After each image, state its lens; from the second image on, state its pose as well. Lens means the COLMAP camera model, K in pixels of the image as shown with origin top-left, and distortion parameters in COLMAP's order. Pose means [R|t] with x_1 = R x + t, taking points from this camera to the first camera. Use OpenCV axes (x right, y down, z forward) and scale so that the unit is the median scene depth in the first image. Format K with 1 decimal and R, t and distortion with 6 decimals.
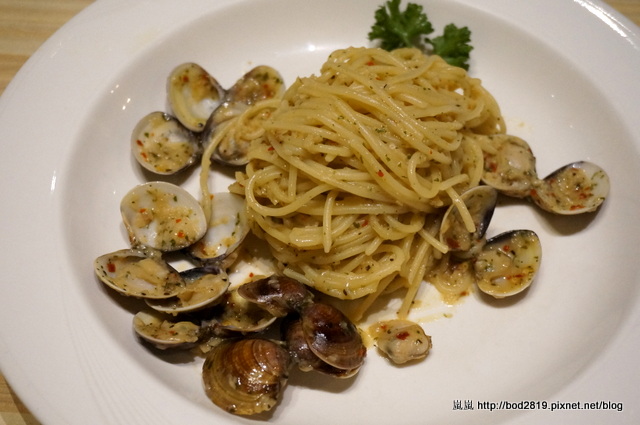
lens RADIAL K [[1033.2, 0, 318.9], [0, 1033.2, 212.3], [0, 0, 1]] dist [0.047432, 0.000000]
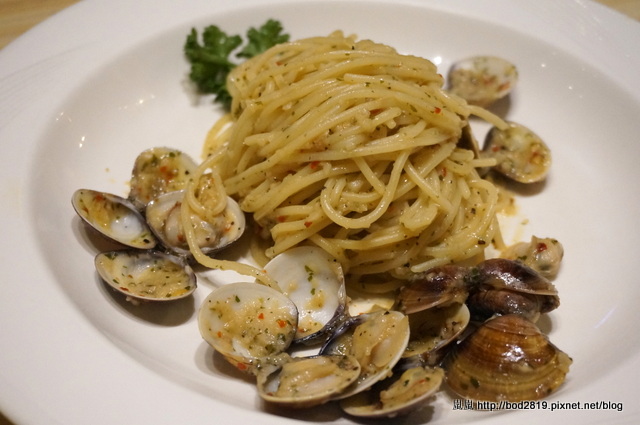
lens RADIAL K [[1033.2, 0, 322.1], [0, 1033.2, 216.3], [0, 0, 1]] dist [0.047432, 0.000000]
pose [[0.612297, -0.508702, 0.605239, -0.552518], [0.604145, 0.794843, 0.056874, -0.070157], [-0.510002, 0.330828, 0.794009, 0.331007]]
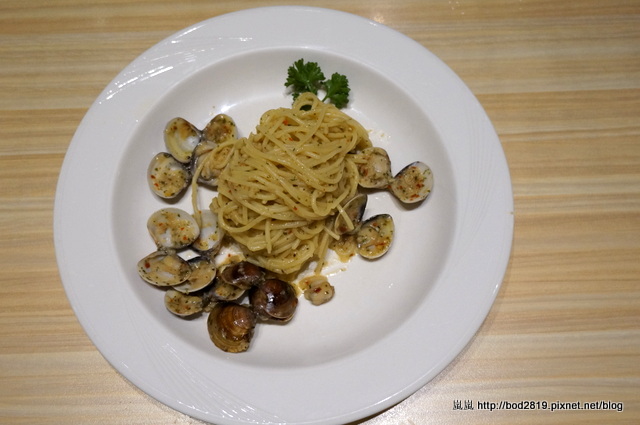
lens RADIAL K [[669.2, 0, 321.3], [0, 669.2, 210.8], [0, 0, 1]] dist [0.013446, 0.000000]
pose [[0.994858, -0.100064, 0.015646, 0.078304], [0.091431, 0.953784, 0.286245, -0.319228], [-0.043566, -0.283343, 0.958029, -0.059179]]
